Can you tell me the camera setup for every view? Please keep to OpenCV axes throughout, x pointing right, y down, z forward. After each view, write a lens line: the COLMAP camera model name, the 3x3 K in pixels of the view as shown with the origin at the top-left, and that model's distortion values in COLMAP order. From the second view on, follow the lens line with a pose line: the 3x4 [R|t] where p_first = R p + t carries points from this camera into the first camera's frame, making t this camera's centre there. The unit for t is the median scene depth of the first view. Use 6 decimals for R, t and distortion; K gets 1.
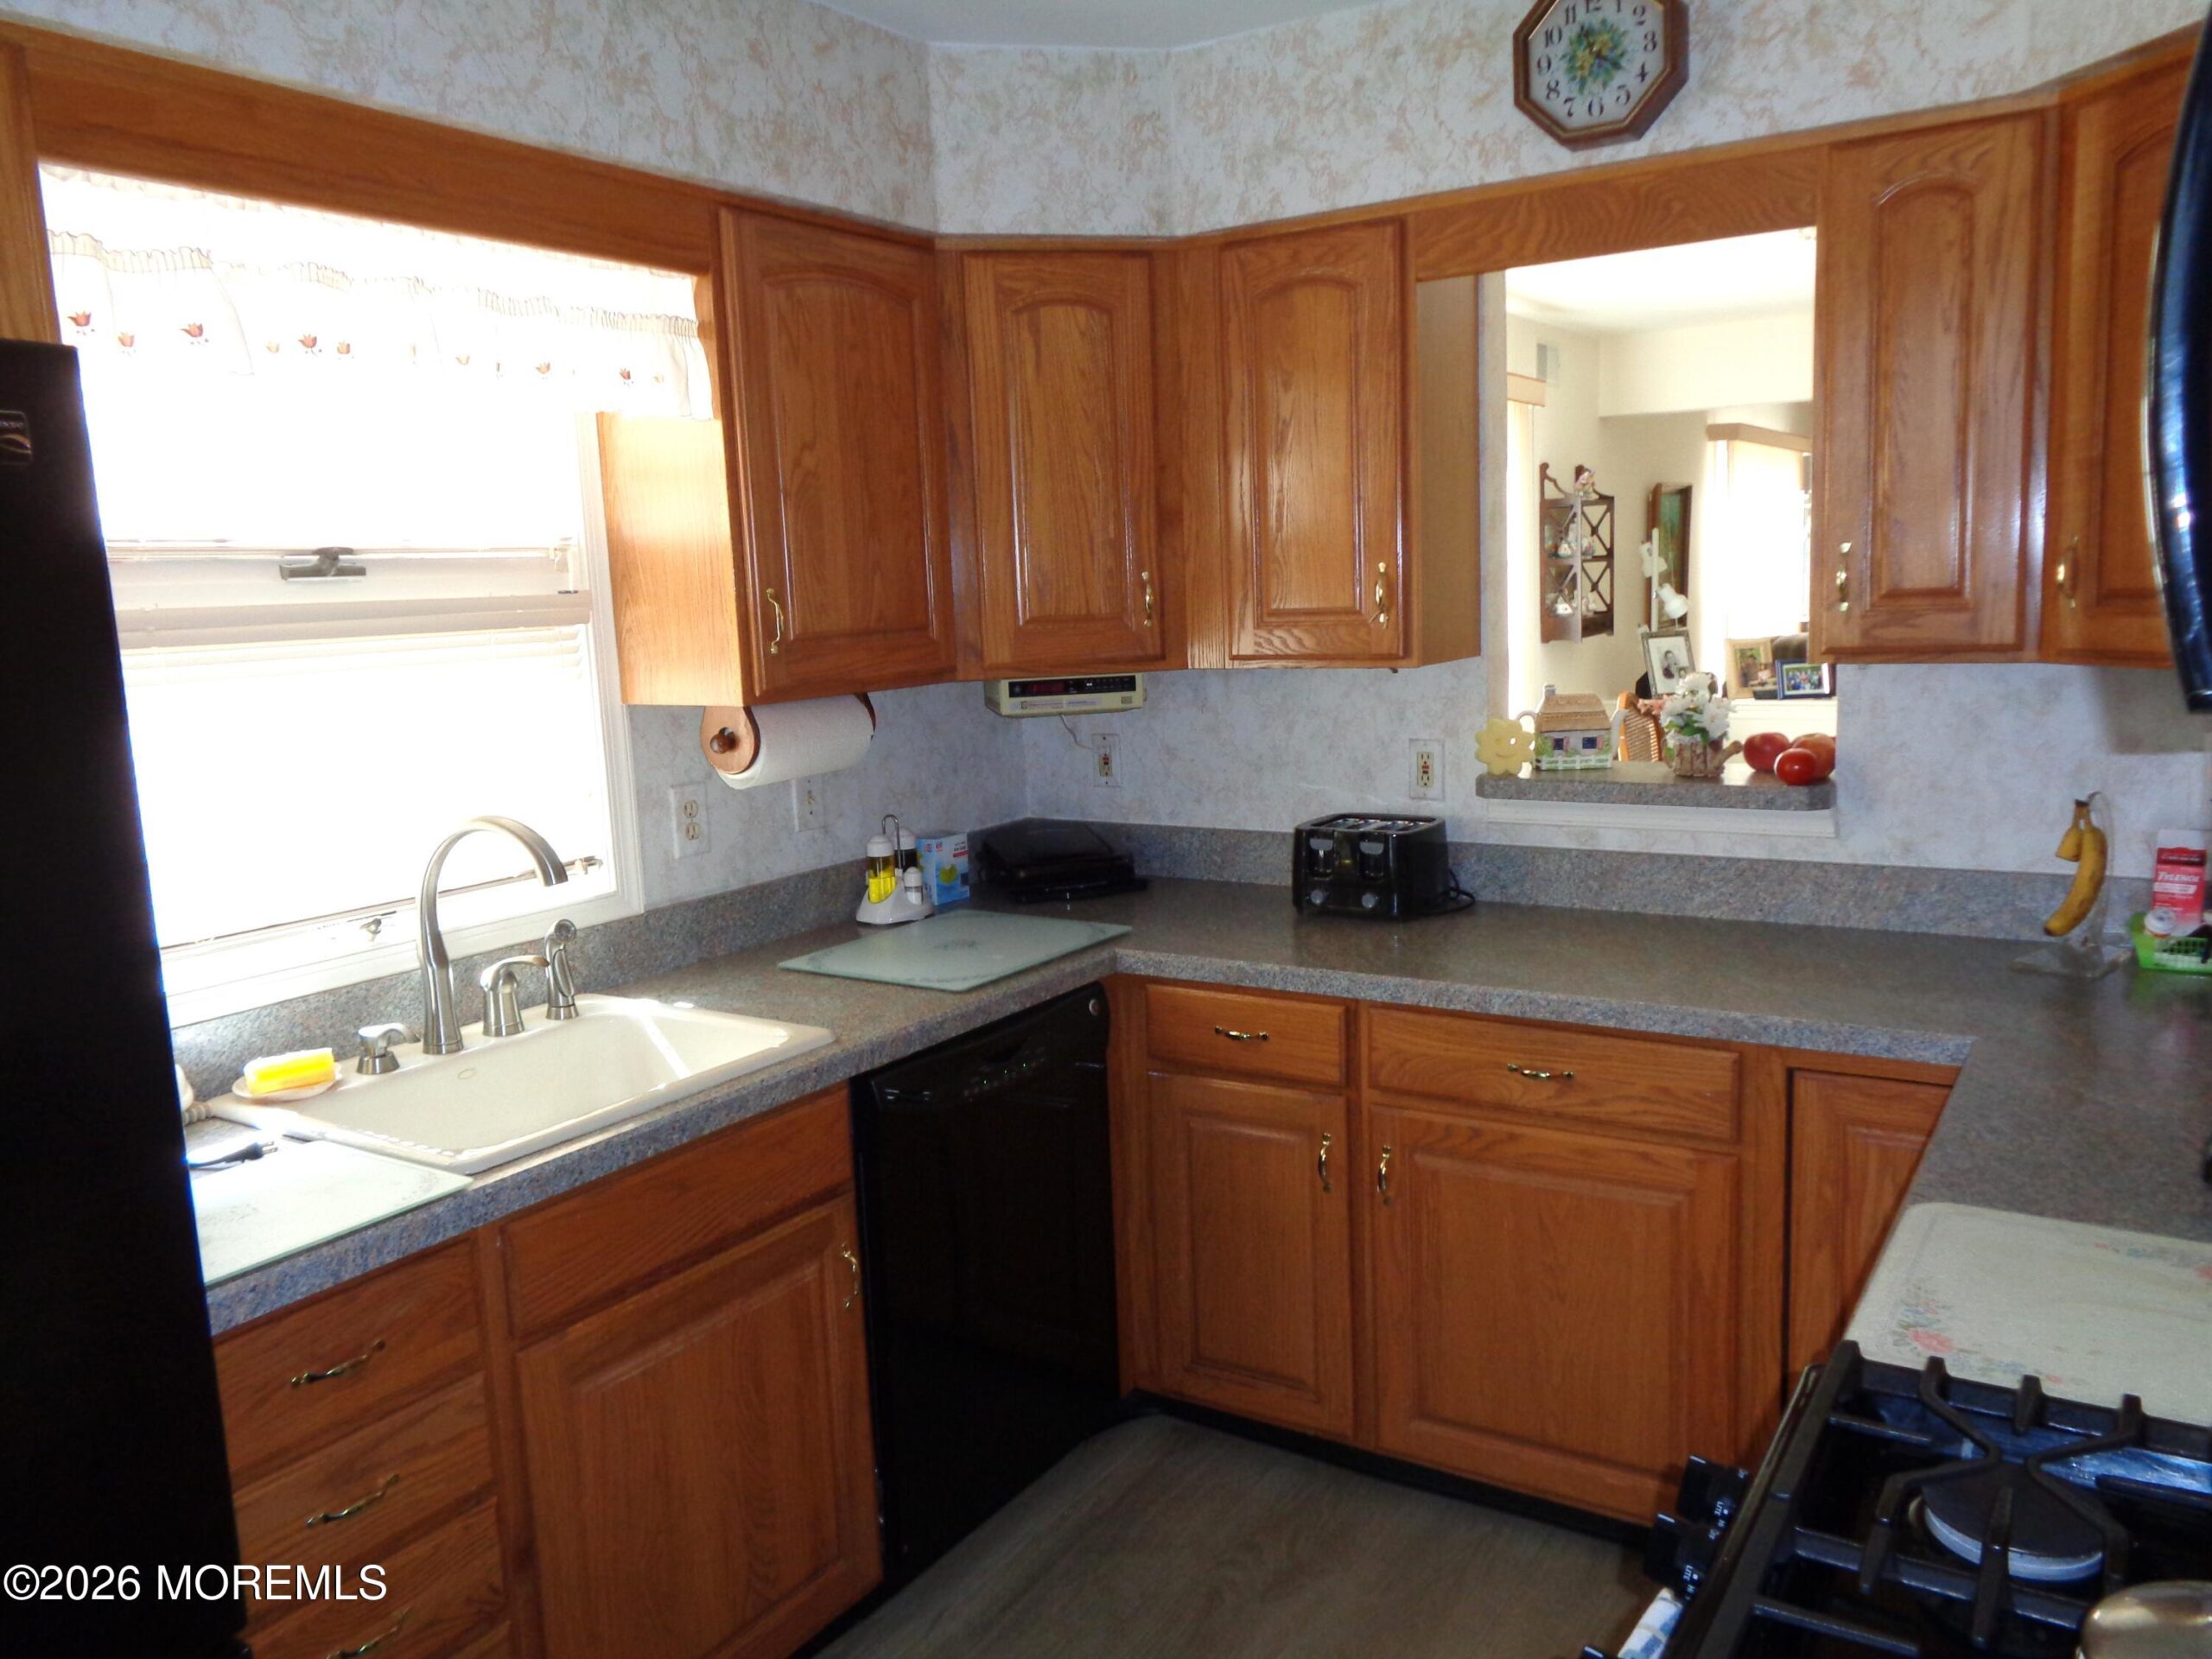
lens RADIAL K [[1669.5, 0, 1114.2], [0, 1669.5, 829.6], [0, 0, 1]] dist [0.011186, 0.012249]
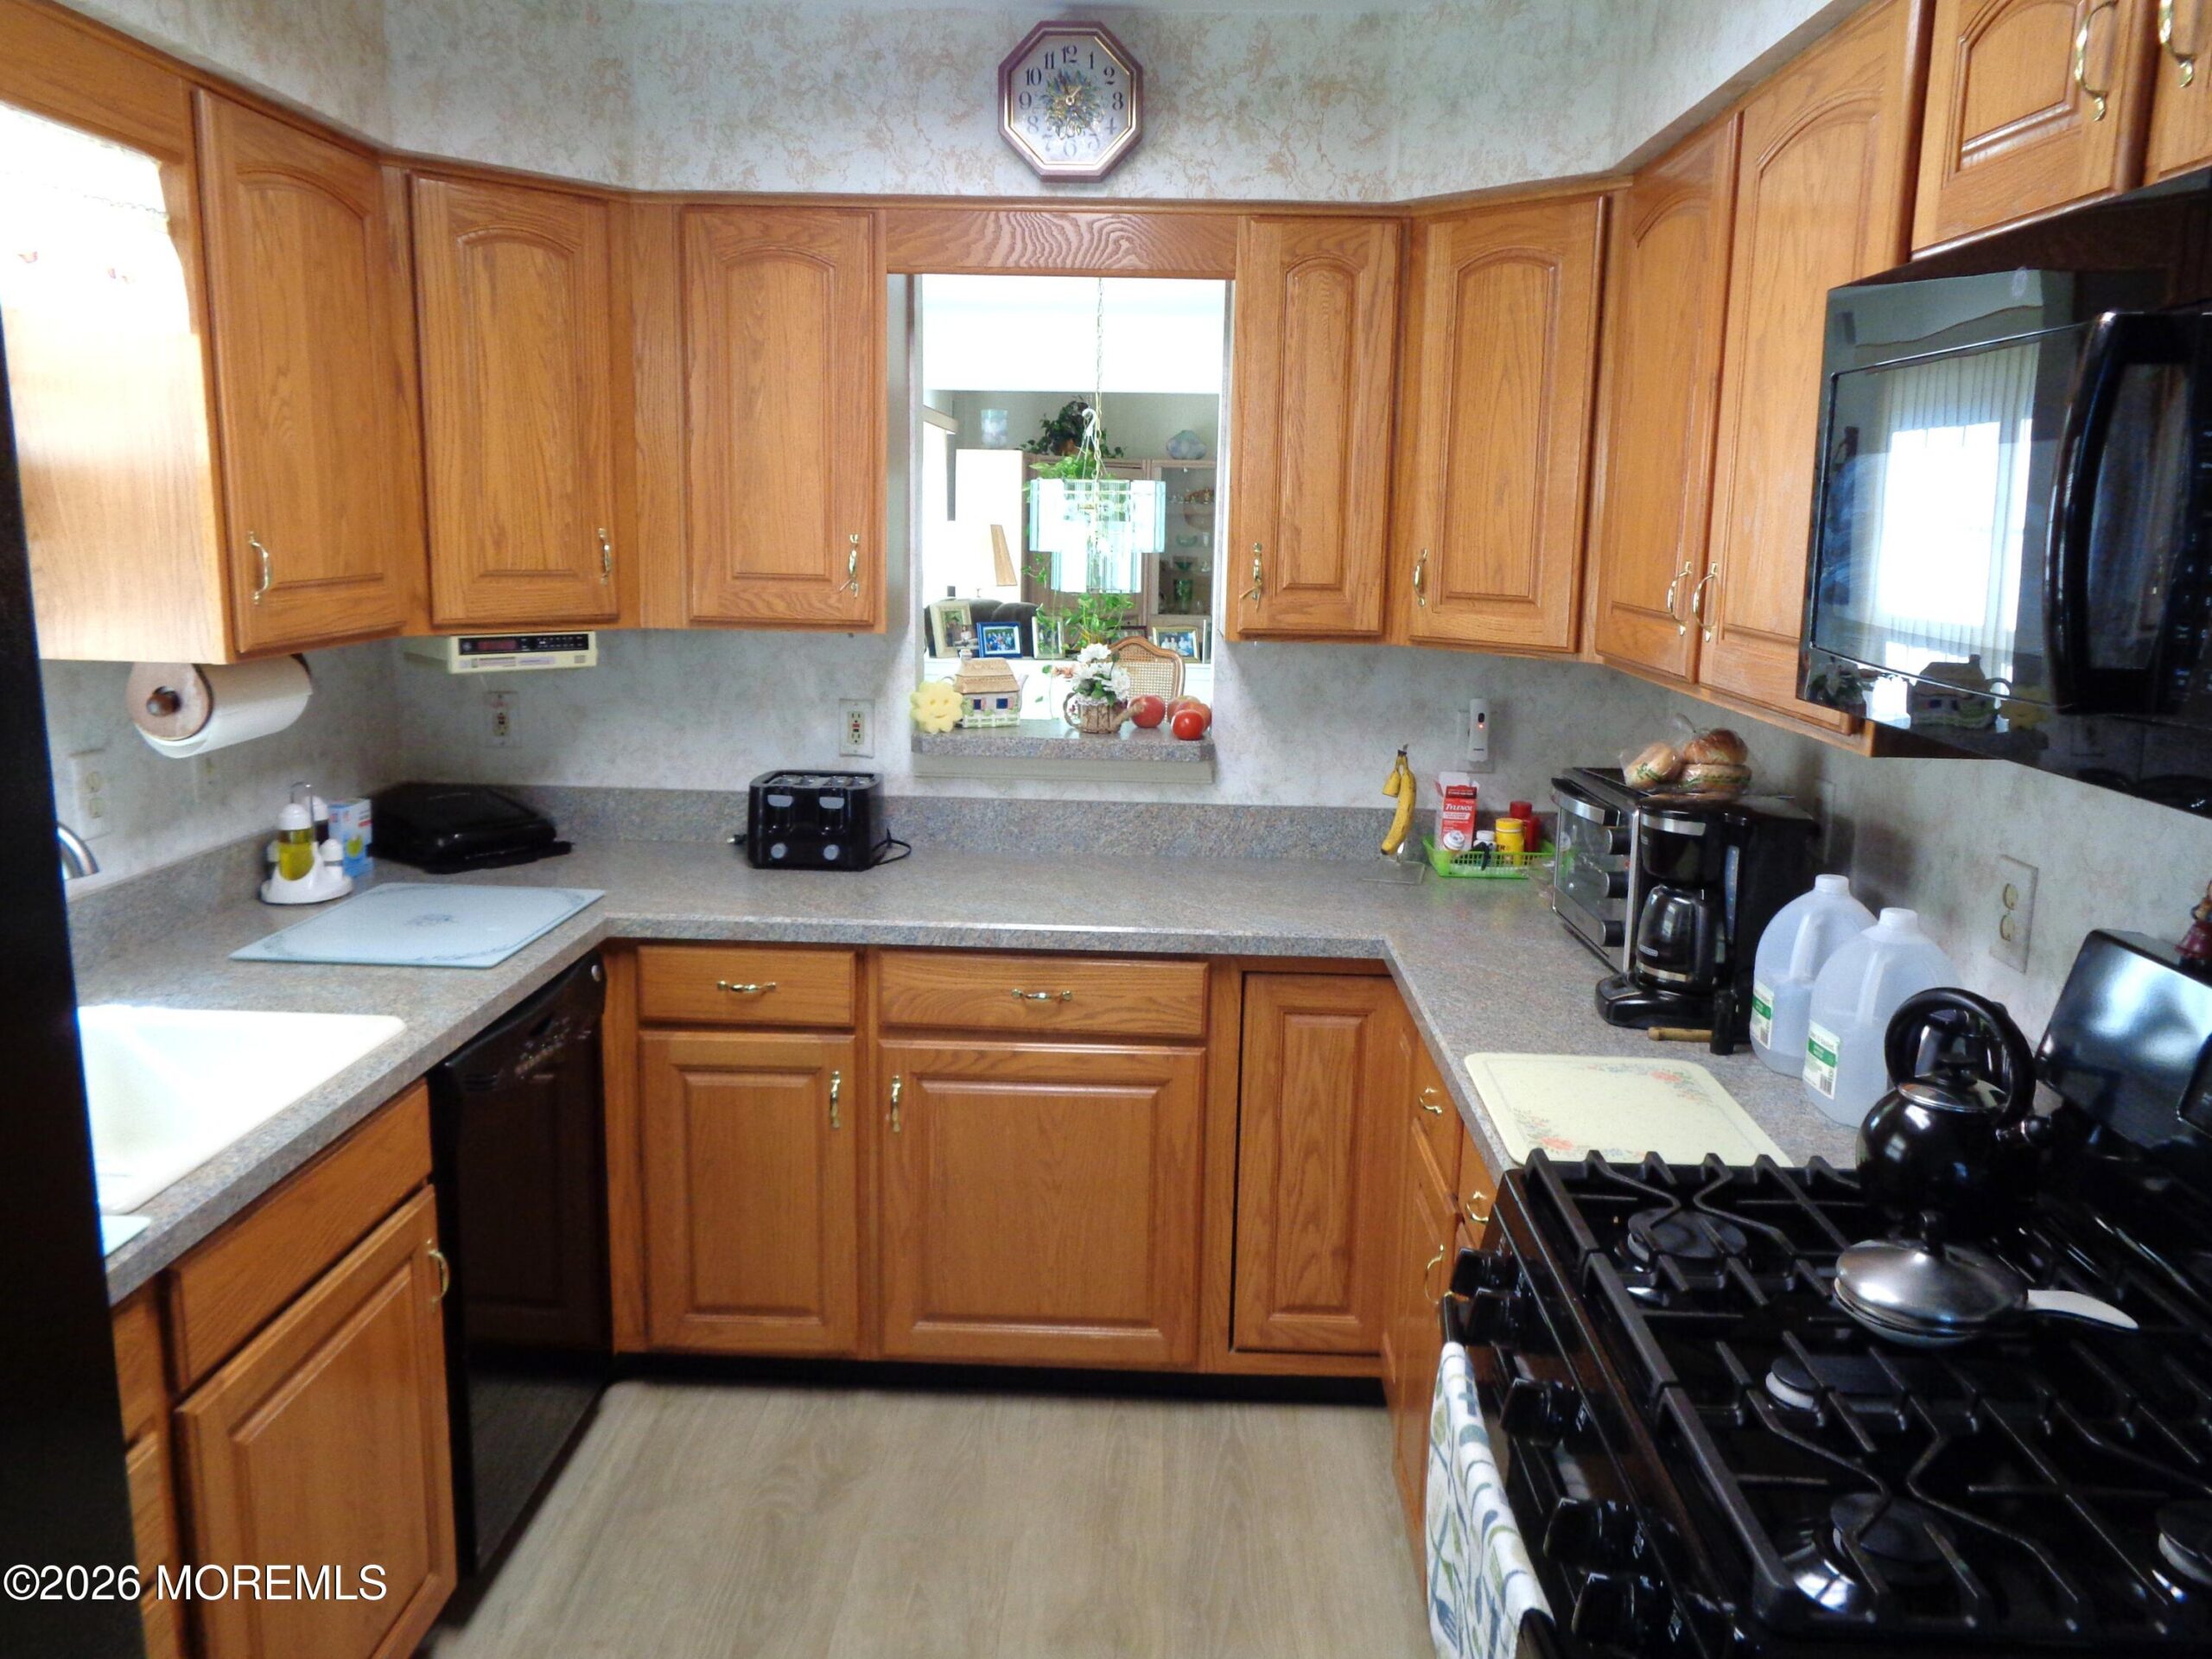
lens RADIAL K [[1669.5, 0, 1109.5], [0, 1669.5, 832.3], [0, 0, 1]] dist [0.011186, 0.012249]
pose [[0.856783, -0.039455, 0.514165, -0.263211], [0.022170, 0.998965, 0.039714, -0.009479], [-0.515200, -0.022627, 0.856771, 0.000874]]
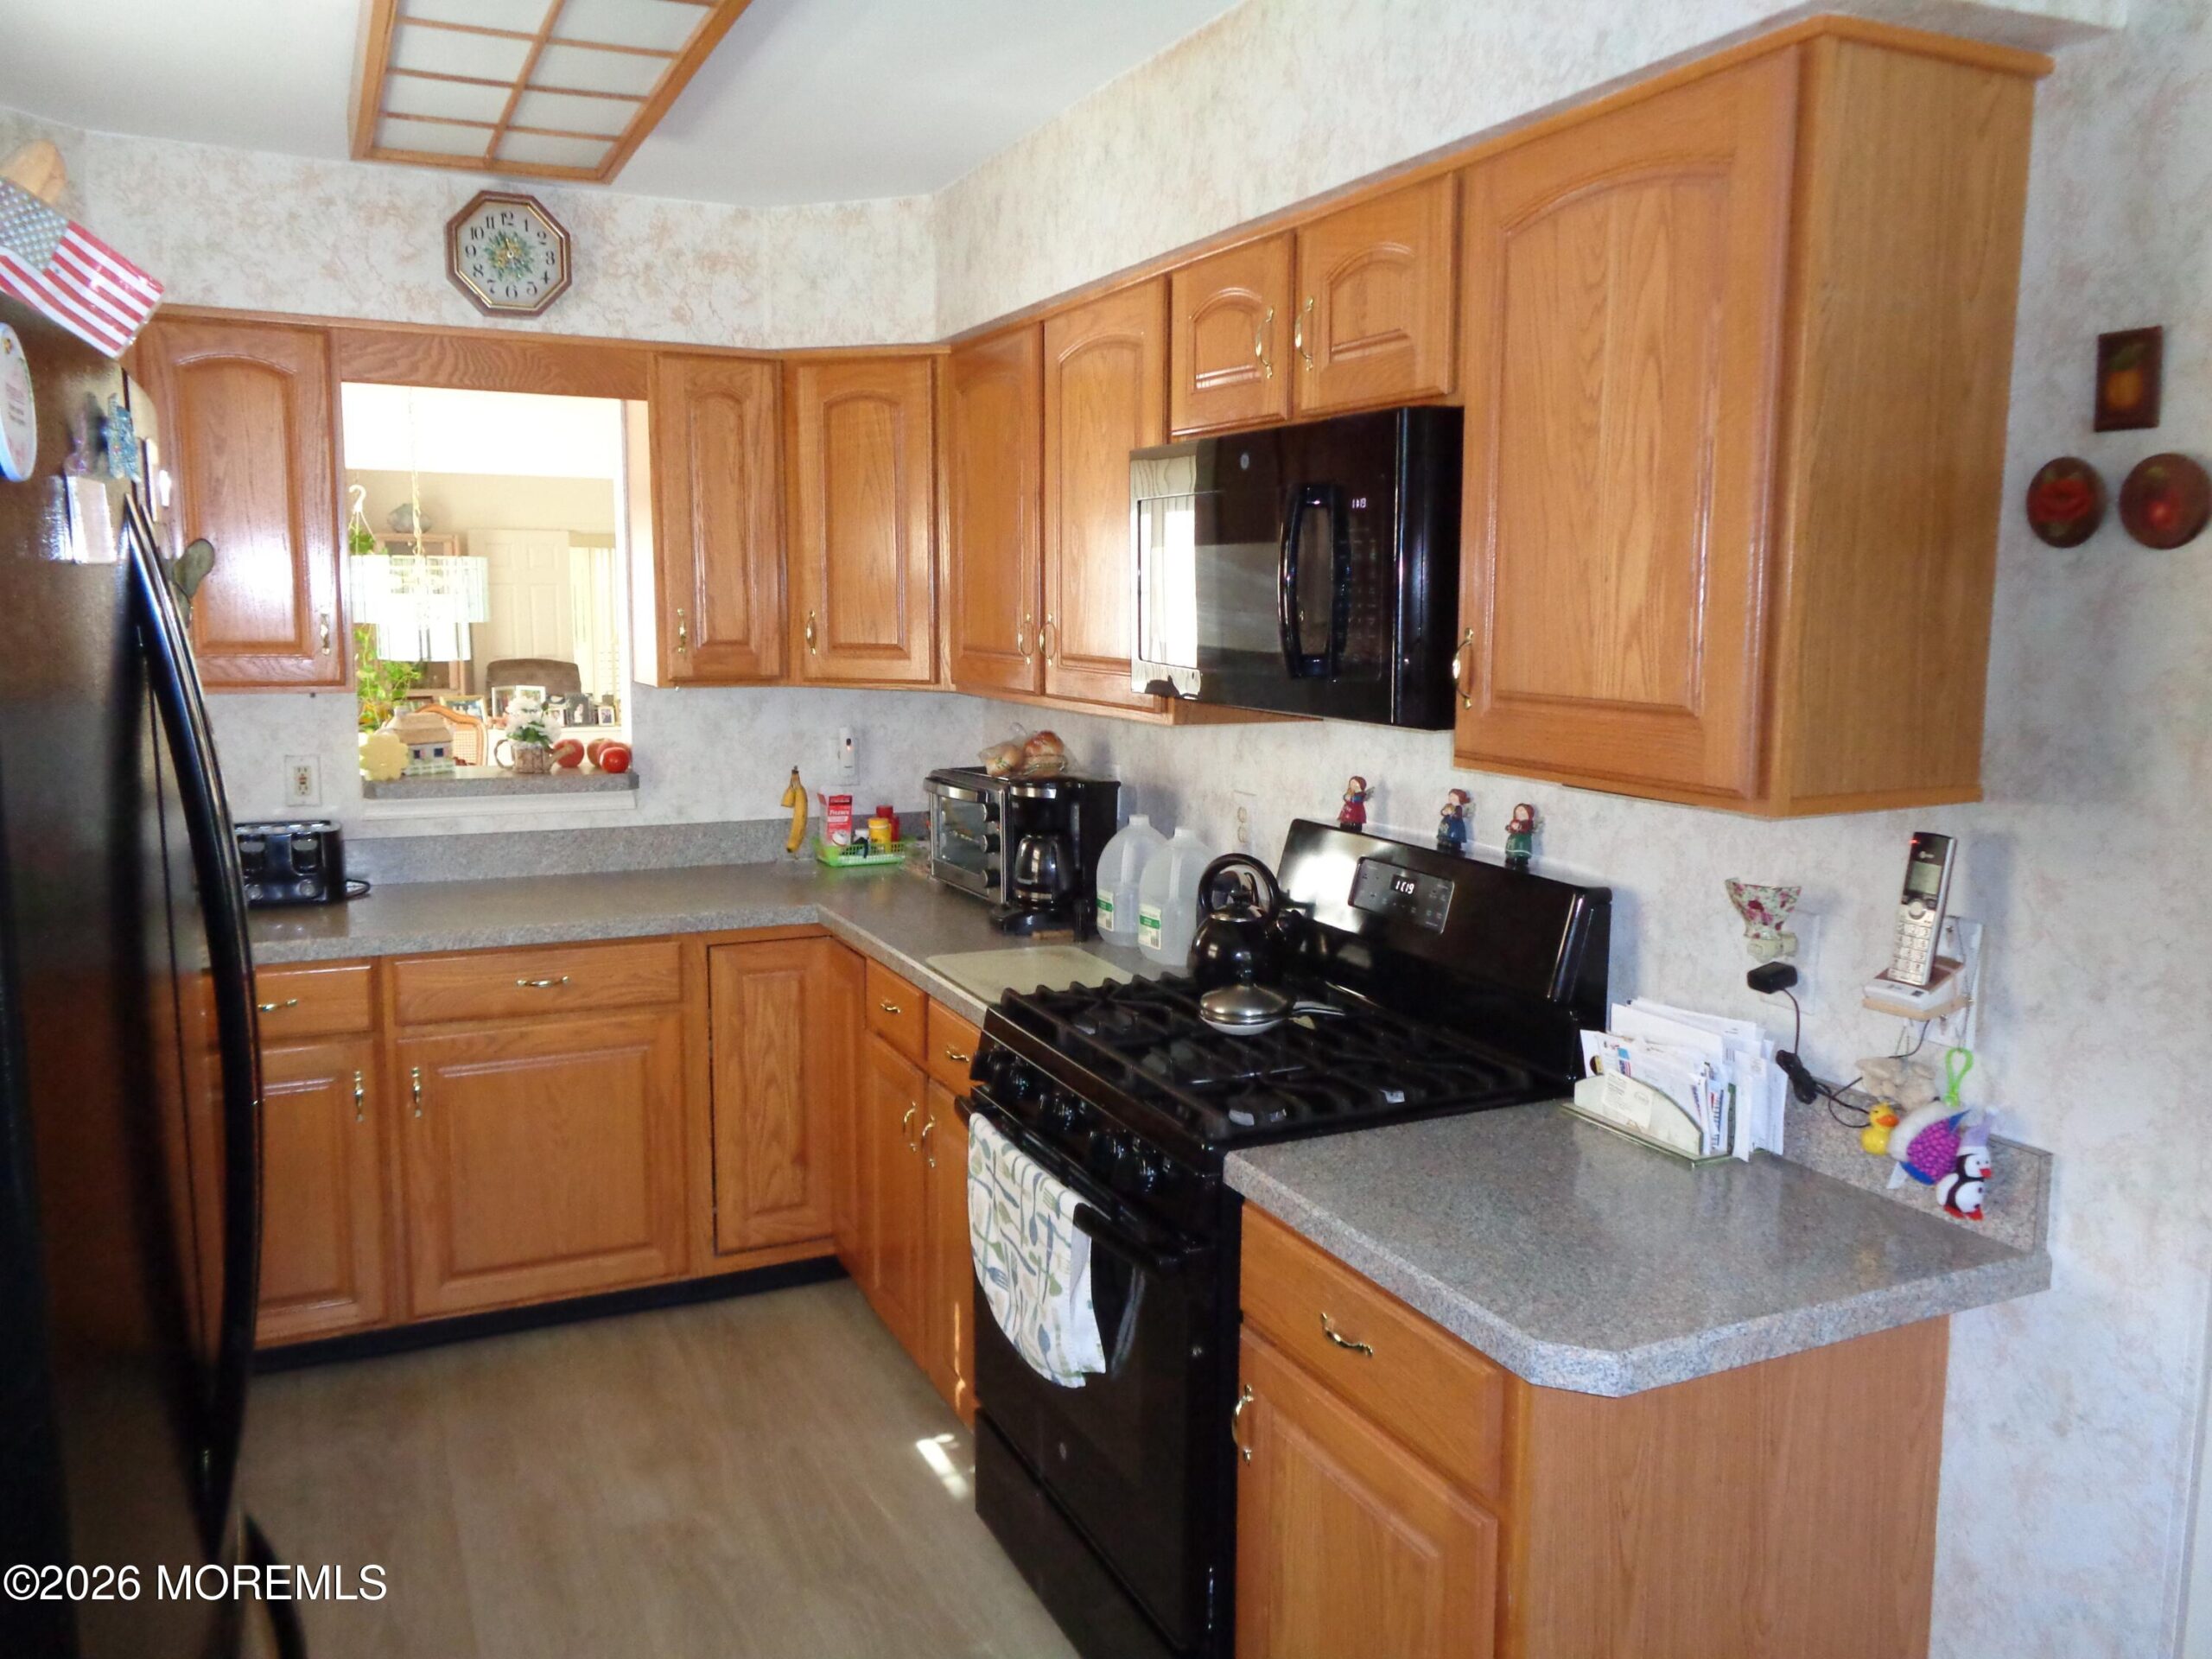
lens RADIAL K [[1669.5, 0, 1101.1], [0, 1669.5, 833.7], [0, 0, 1]] dist [0.011186, 0.012249]
pose [[0.530871, -0.073360, 0.844271, -0.600225], [0.096131, 0.995029, 0.026012, 0.028619], [-0.841983, 0.067352, 0.535284, -0.122597]]
